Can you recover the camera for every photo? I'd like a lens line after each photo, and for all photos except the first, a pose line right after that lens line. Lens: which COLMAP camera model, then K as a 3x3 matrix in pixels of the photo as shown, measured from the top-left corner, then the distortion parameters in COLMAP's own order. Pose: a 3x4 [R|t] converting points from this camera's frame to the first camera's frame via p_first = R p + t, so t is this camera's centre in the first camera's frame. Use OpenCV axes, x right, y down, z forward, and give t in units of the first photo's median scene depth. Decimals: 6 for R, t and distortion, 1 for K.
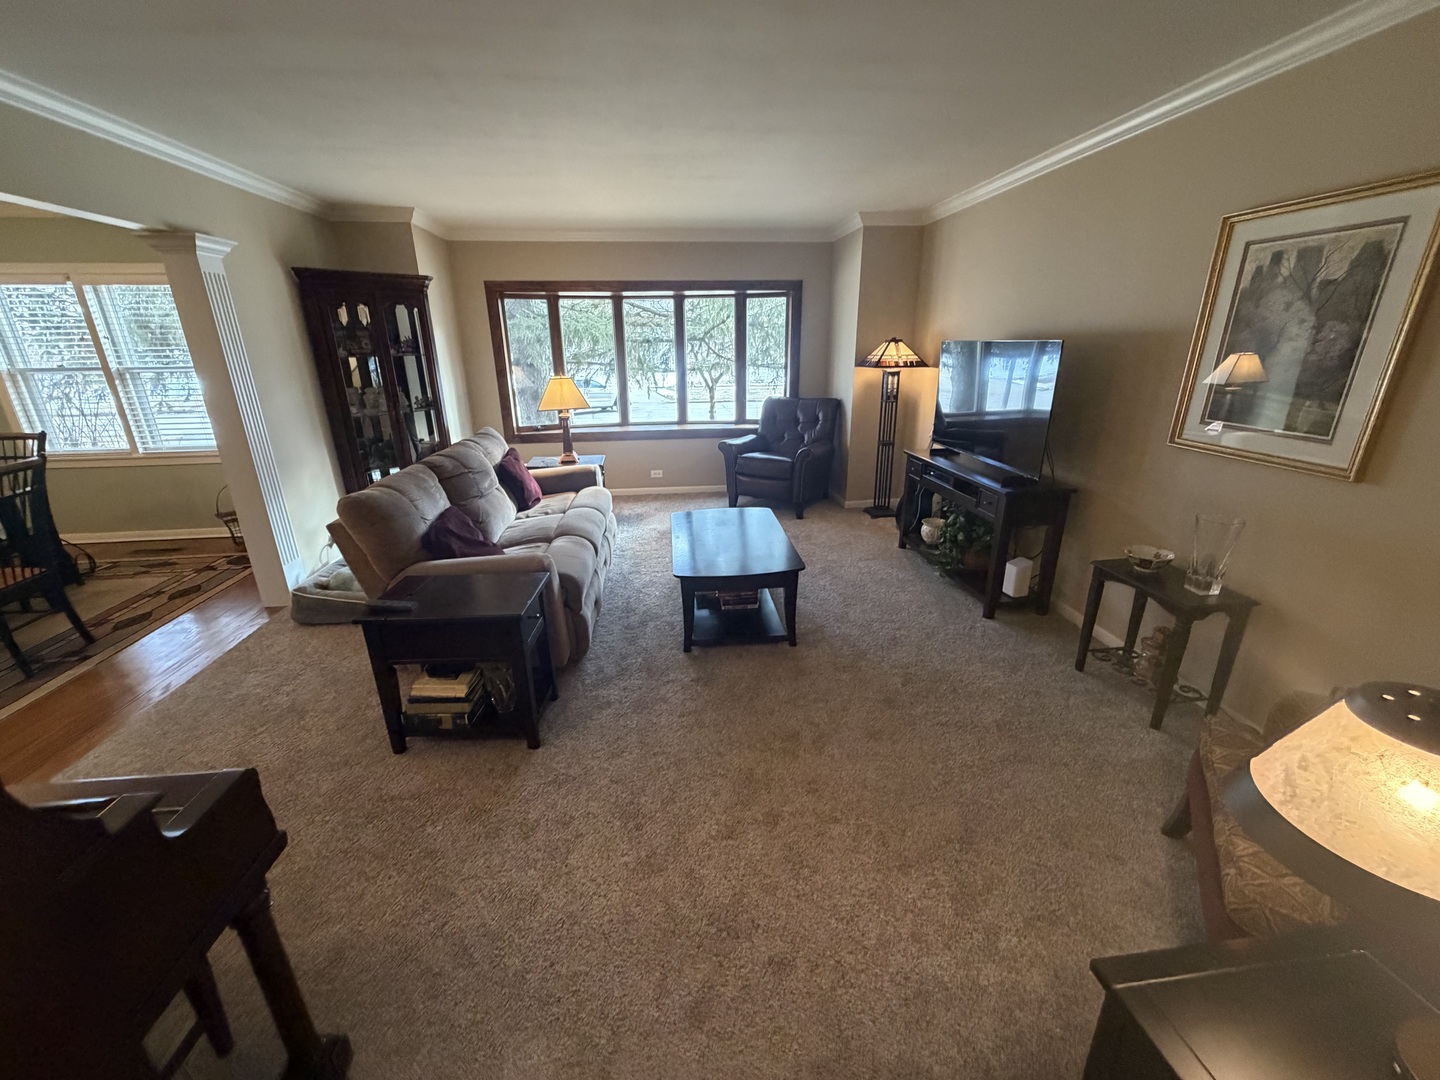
lens RADIAL K [[573.5, 0, 709.8], [0, 573.5, 537.9], [0, 0, 1]] dist [0.001162, 0.000437]
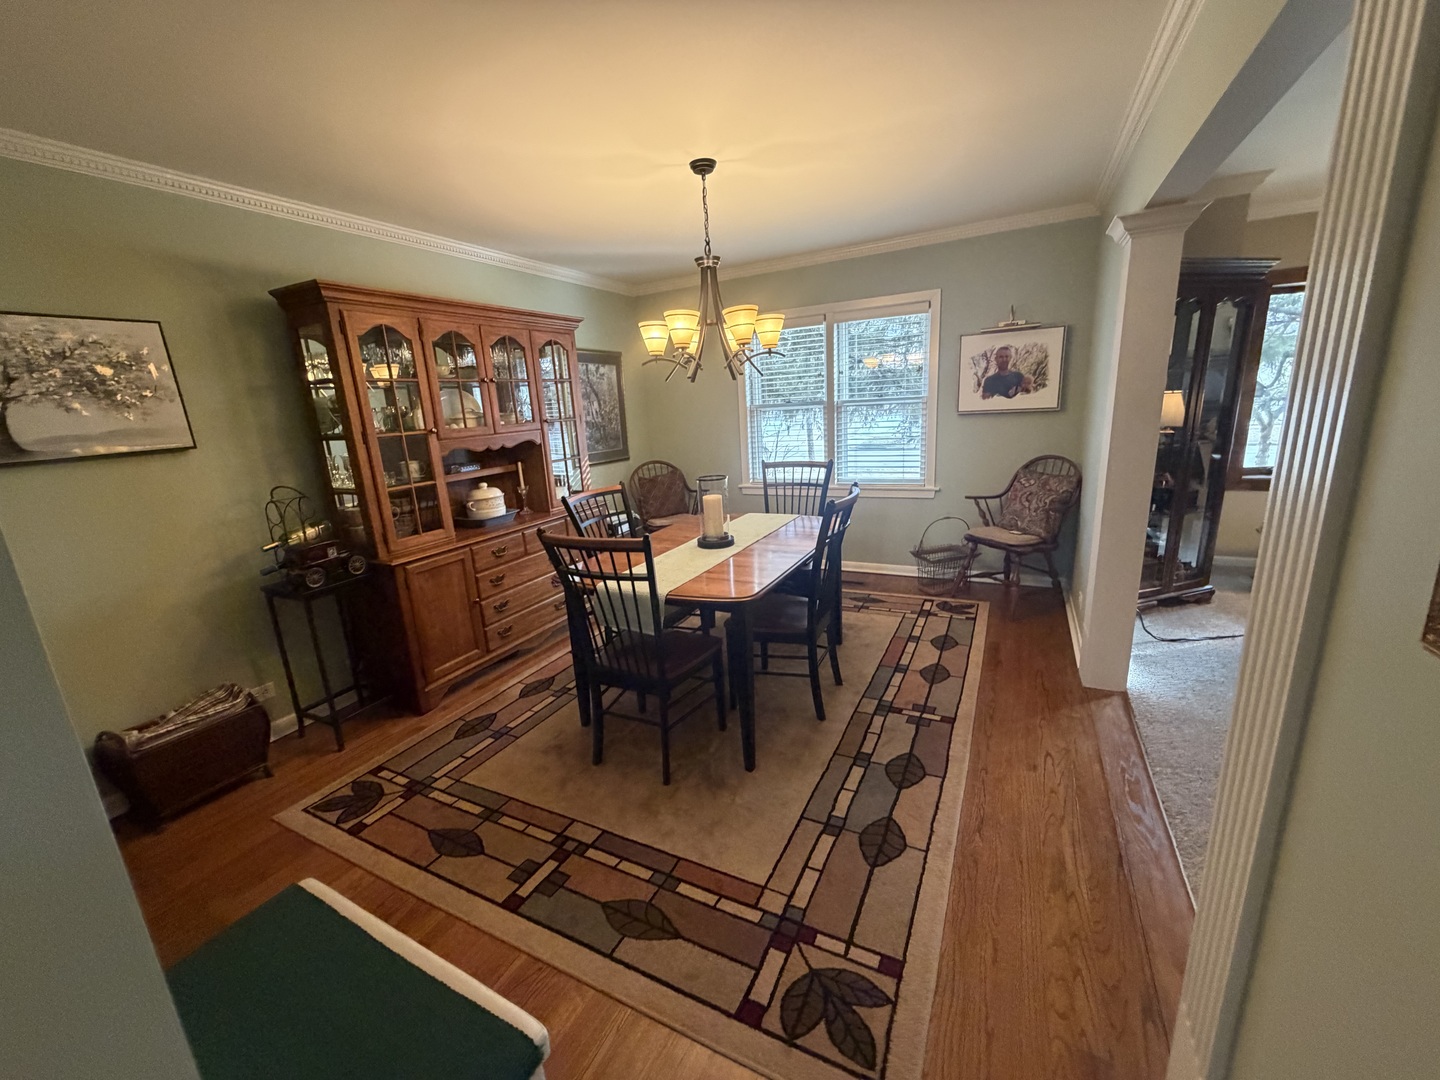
lens RADIAL K [[573.5, 0, 721.1], [0, 573.5, 542.4], [0, 0, 1]] dist [0.001162, 0.000437]
pose [[0.839452, 0.093414, -0.535345, -0.642714], [-0.128540, 0.991292, -0.028586, 0.009864], [0.528013, 0.092810, 0.844150, 0.048329]]
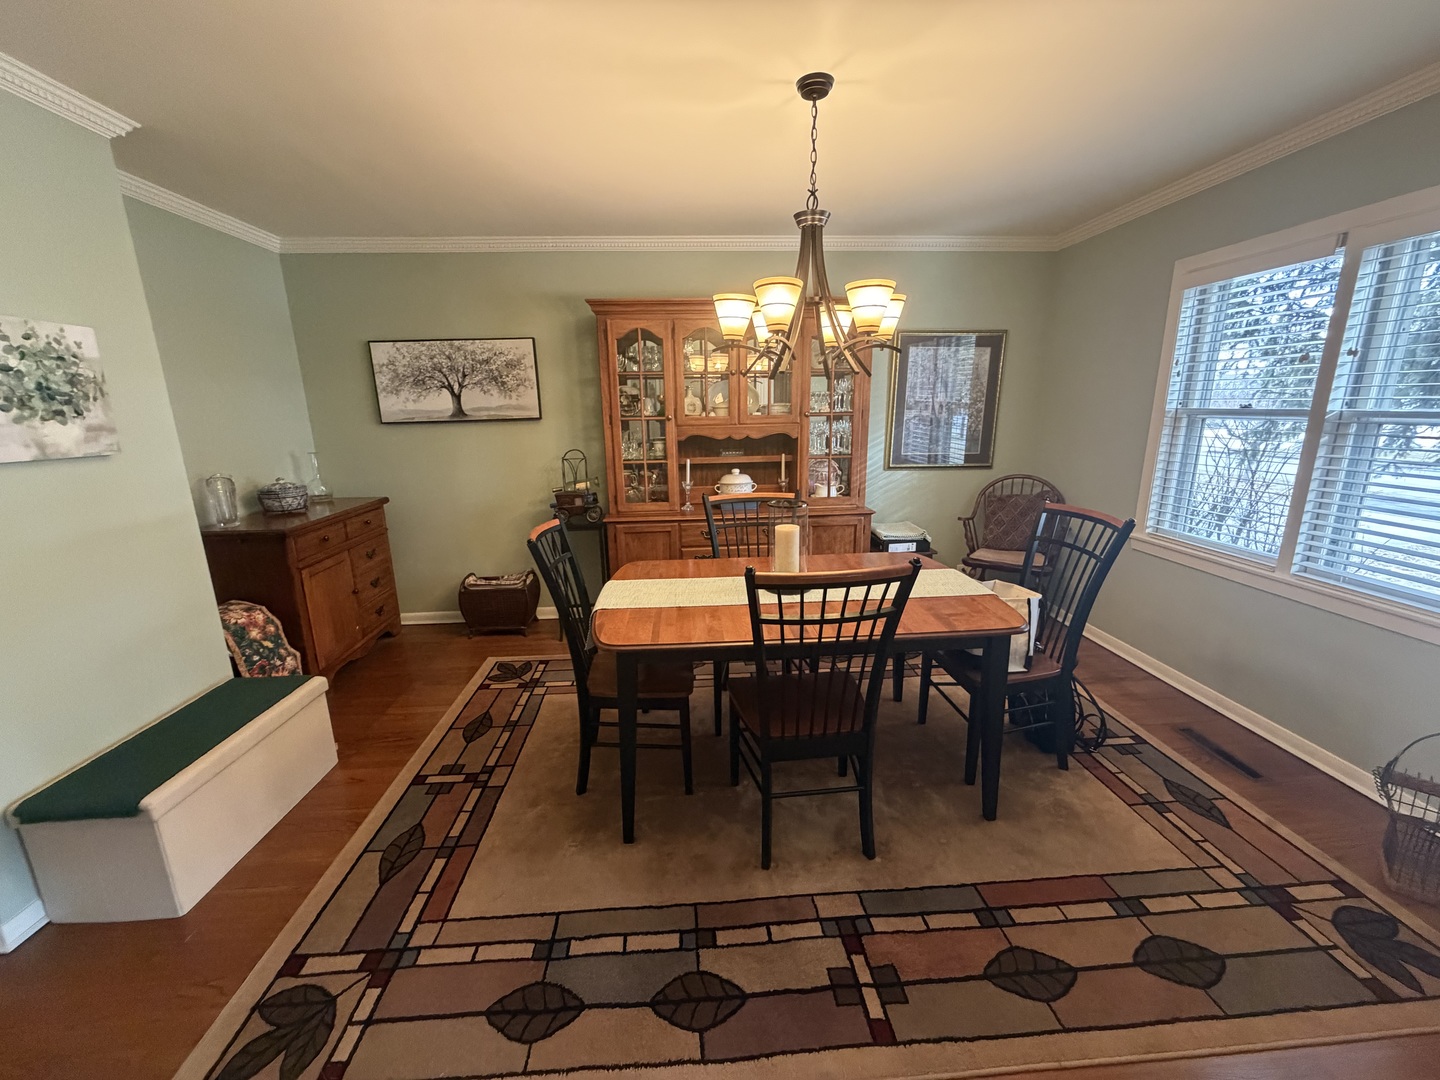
lens RADIAL K [[573.5, 0, 716.6], [0, 573.5, 545.8], [0, 0, 1]] dist [0.001162, 0.000437]
pose [[-0.036547, 0.252957, -0.966787, -0.506324], [-0.305844, 0.918181, 0.251801, -0.151183], [0.951380, 0.304889, 0.043808, 0.504797]]
